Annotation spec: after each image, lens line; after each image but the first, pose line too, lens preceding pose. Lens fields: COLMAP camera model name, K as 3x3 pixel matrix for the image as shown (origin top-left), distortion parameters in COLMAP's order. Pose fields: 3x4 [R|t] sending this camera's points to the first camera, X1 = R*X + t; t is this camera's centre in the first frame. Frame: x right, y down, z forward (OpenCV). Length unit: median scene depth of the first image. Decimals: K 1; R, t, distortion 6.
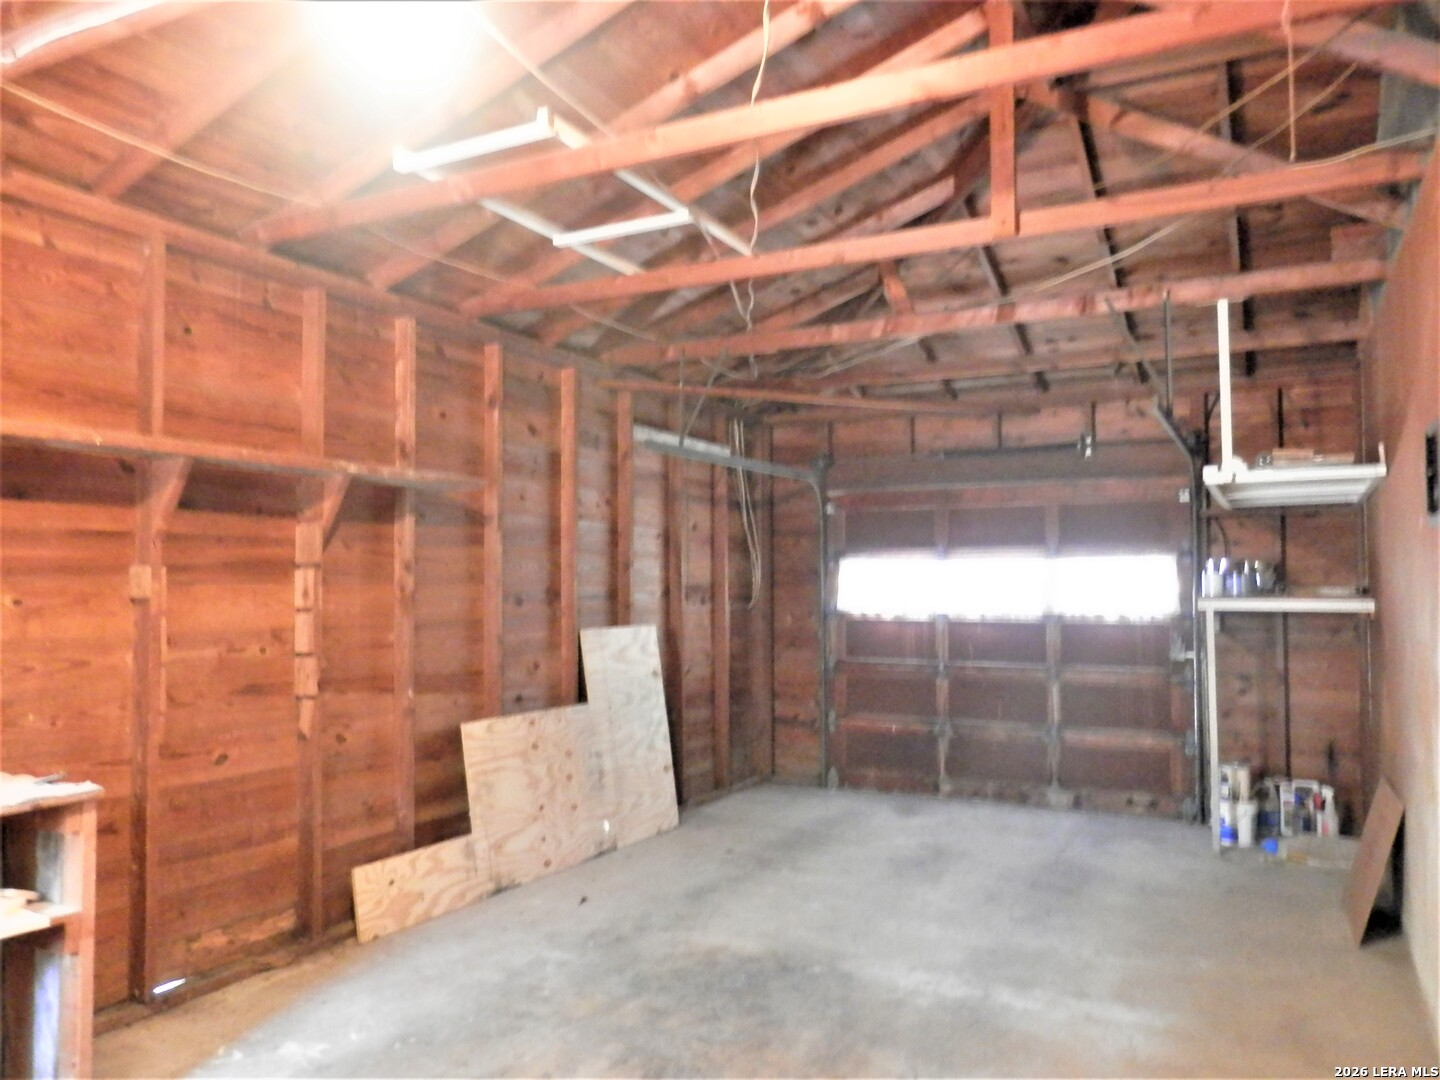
lens RADIAL K [[1066.6, 0, 720.1], [0, 1066.6, 544.0], [0, 0, 1]] dist [0.002374, 0.000894]
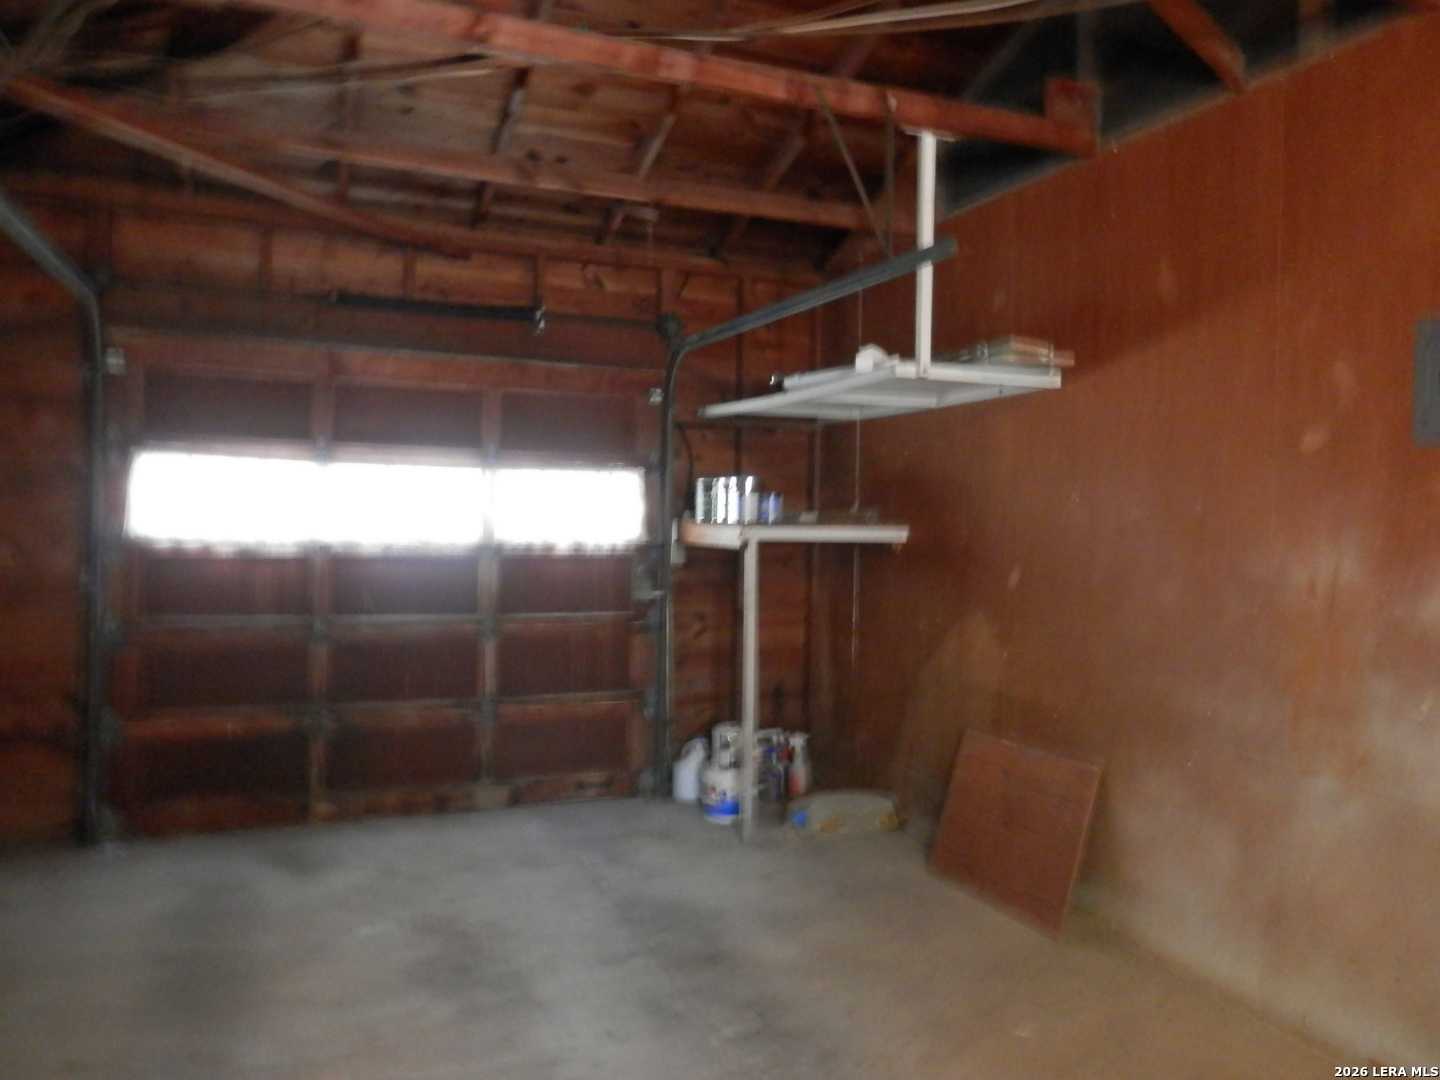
lens RADIAL K [[1066.6, 0, 720.1], [0, 1066.6, 529.6], [0, 0, 1]] dist [0.002374, 0.000894]
pose [[0.639639, -0.001701, 0.768673, -0.140790], [-0.051680, 0.997640, 0.045213, 0.015448], [-0.766936, -0.068645, 0.638042, 0.421654]]
